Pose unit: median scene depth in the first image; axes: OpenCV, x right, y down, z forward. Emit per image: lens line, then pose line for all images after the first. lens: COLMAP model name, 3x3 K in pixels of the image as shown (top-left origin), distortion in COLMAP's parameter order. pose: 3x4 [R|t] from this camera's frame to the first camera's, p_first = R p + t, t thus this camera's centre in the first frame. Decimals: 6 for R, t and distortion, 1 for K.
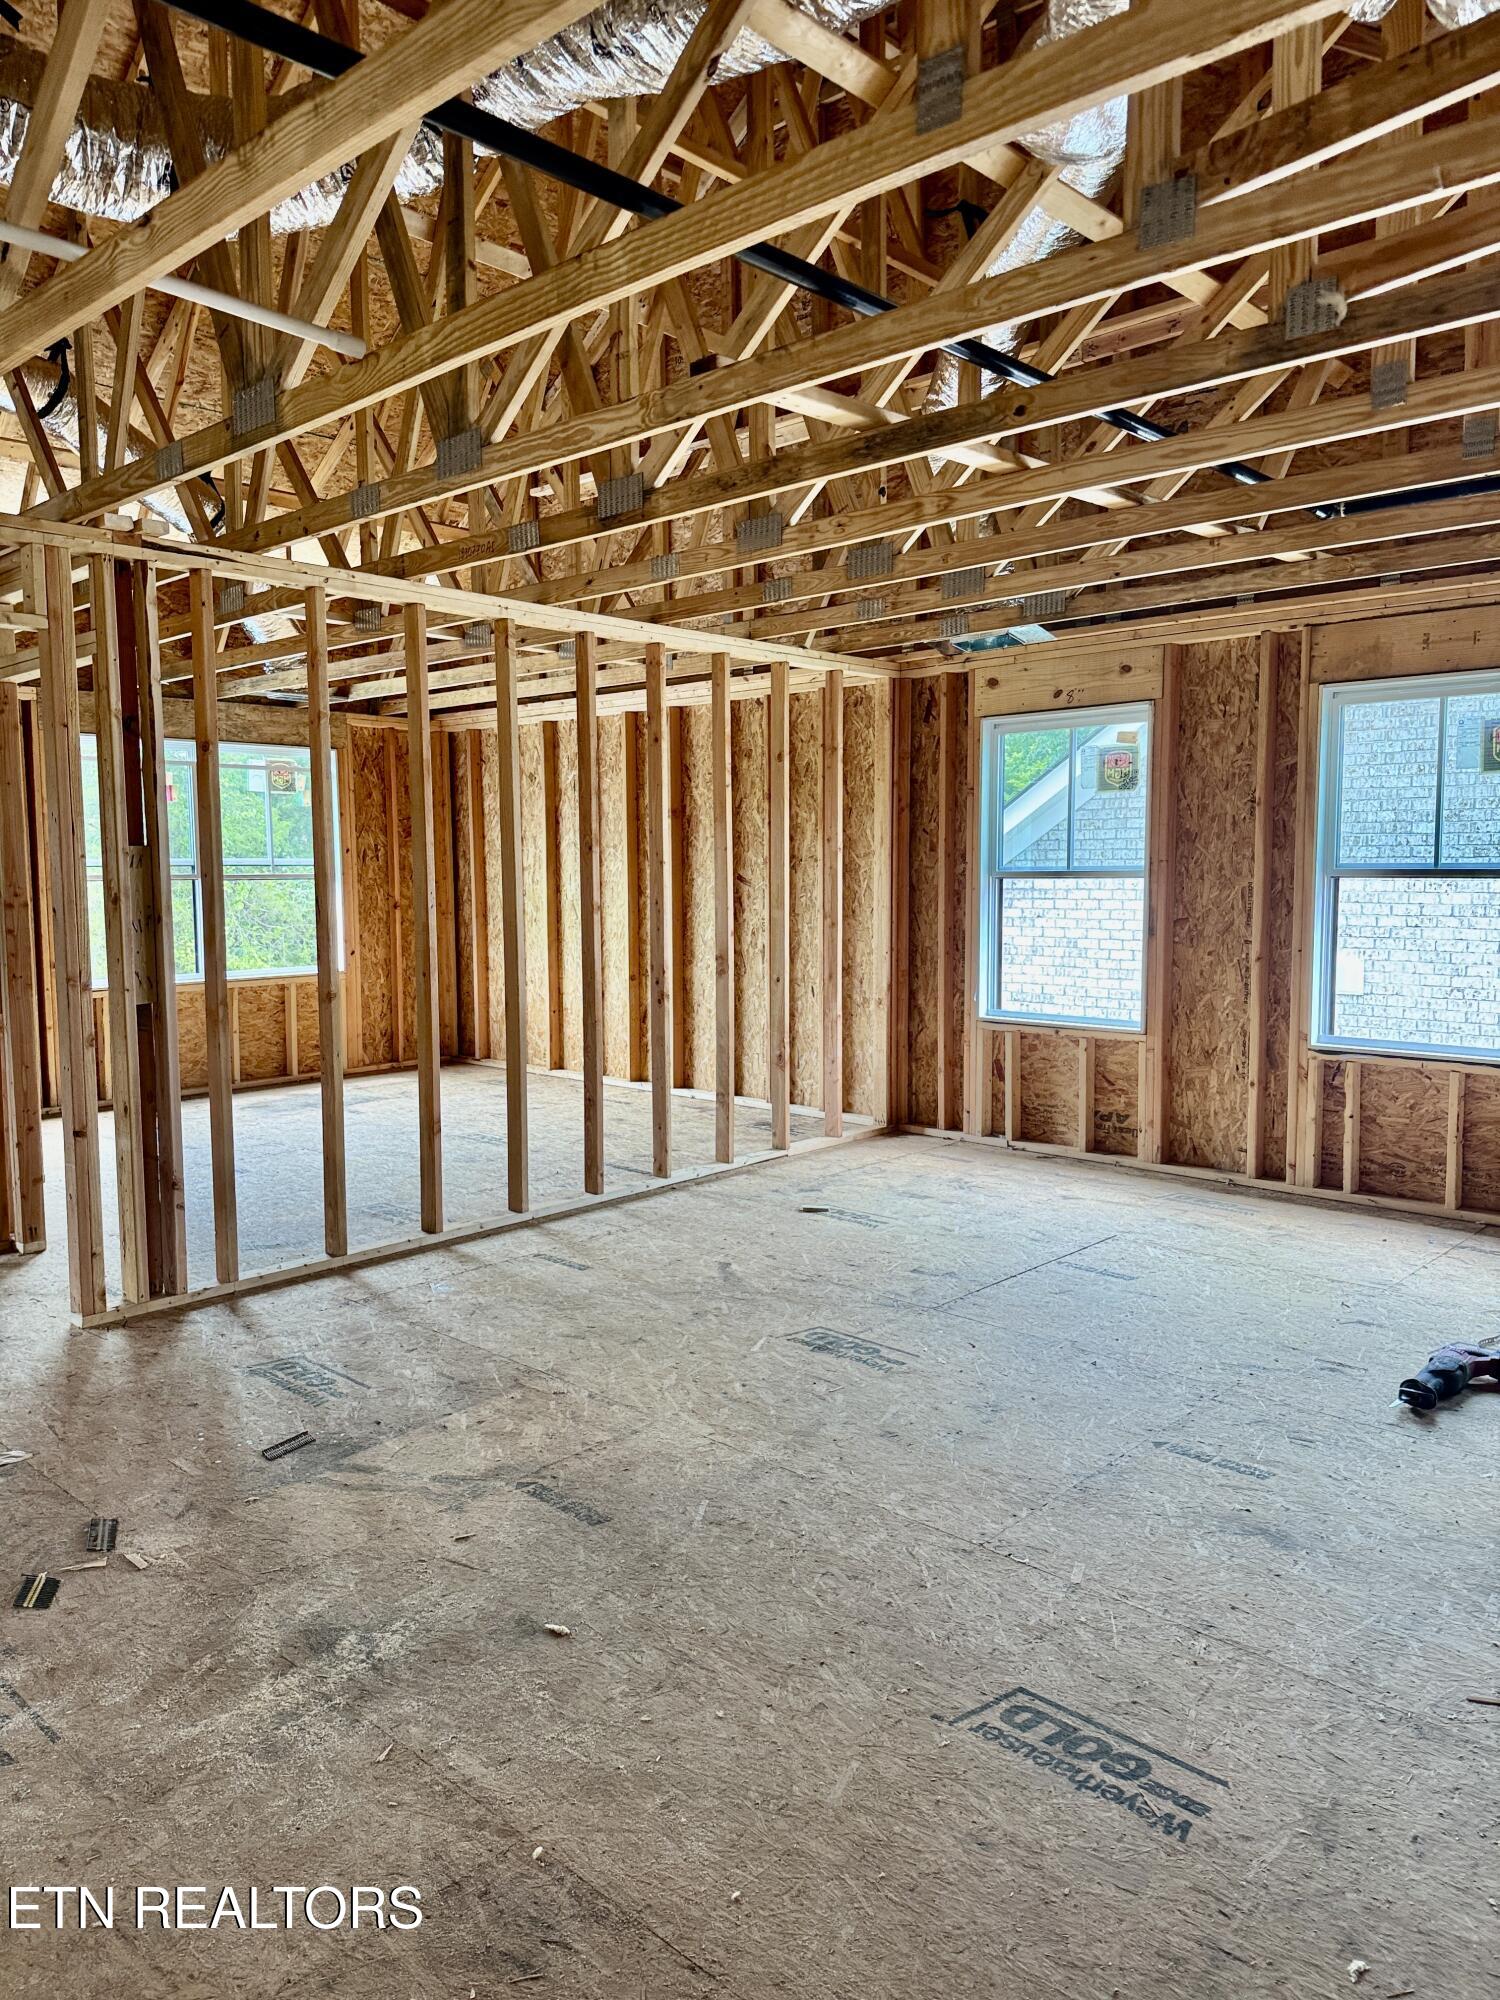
lens RADIAL K [[1413.7, 0, 750.3], [0, 1413.7, 990.9], [0, 0, 1]] dist [0.175066, -0.324712]
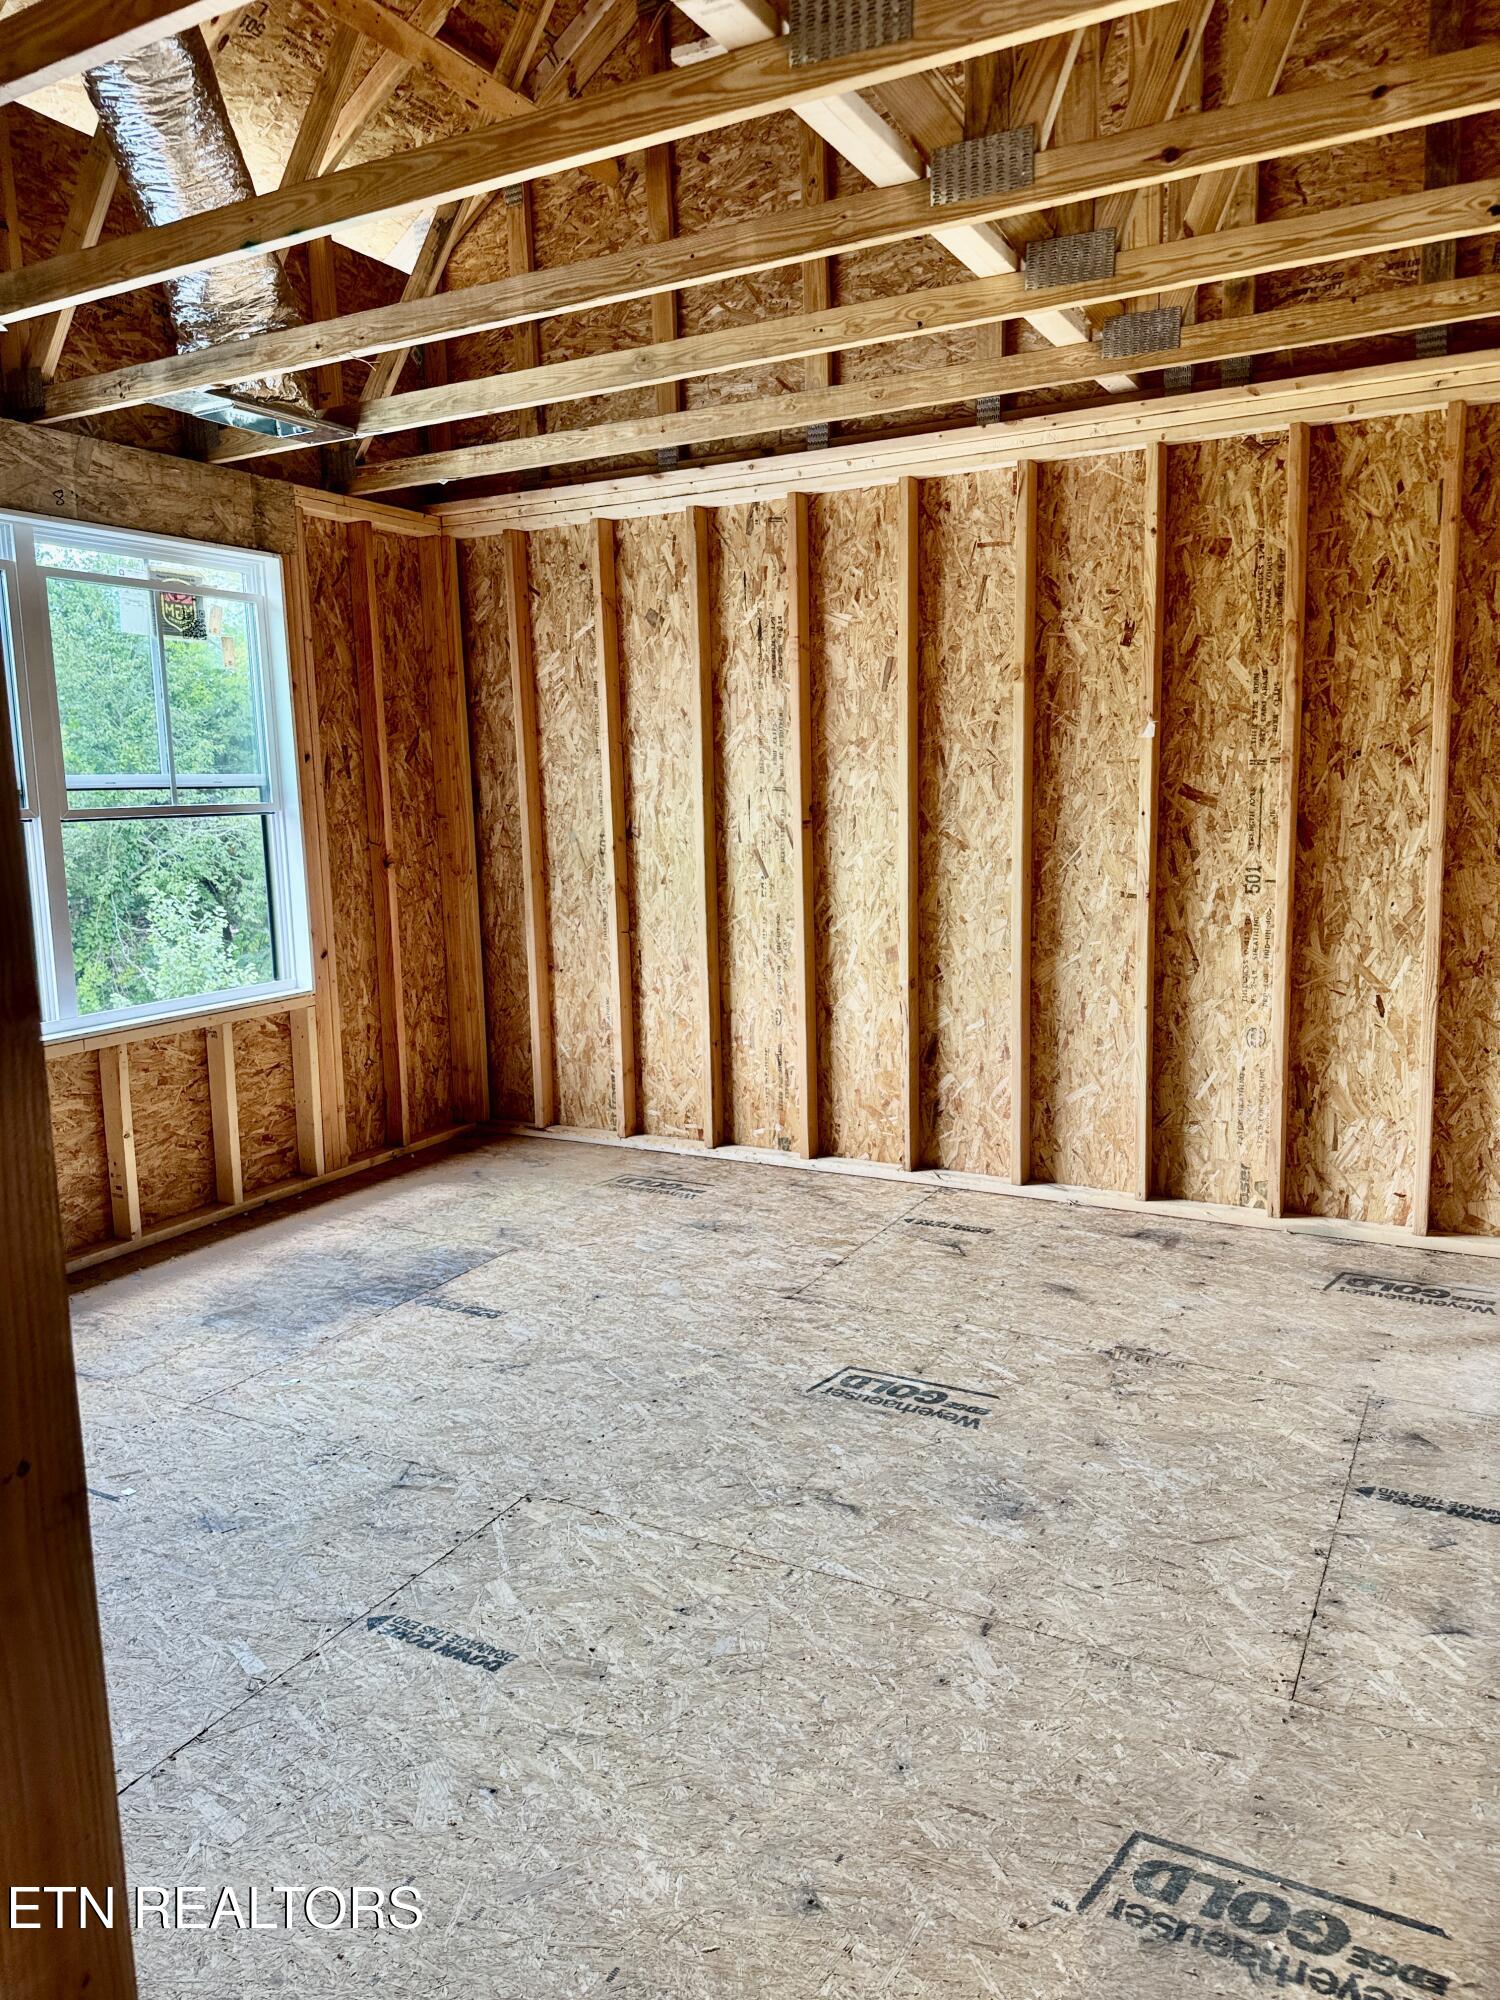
lens RADIAL K [[1403.1, 0, 761.8], [0, 1403.1, 984.1], [0, 0, 1]] dist [0.086663, -0.136370]
pose [[0.966145, -0.050813, 0.252945, -0.260485], [0.038838, 0.997886, 0.052117, -0.037347], [-0.255058, -0.040529, 0.966076, 0.470711]]
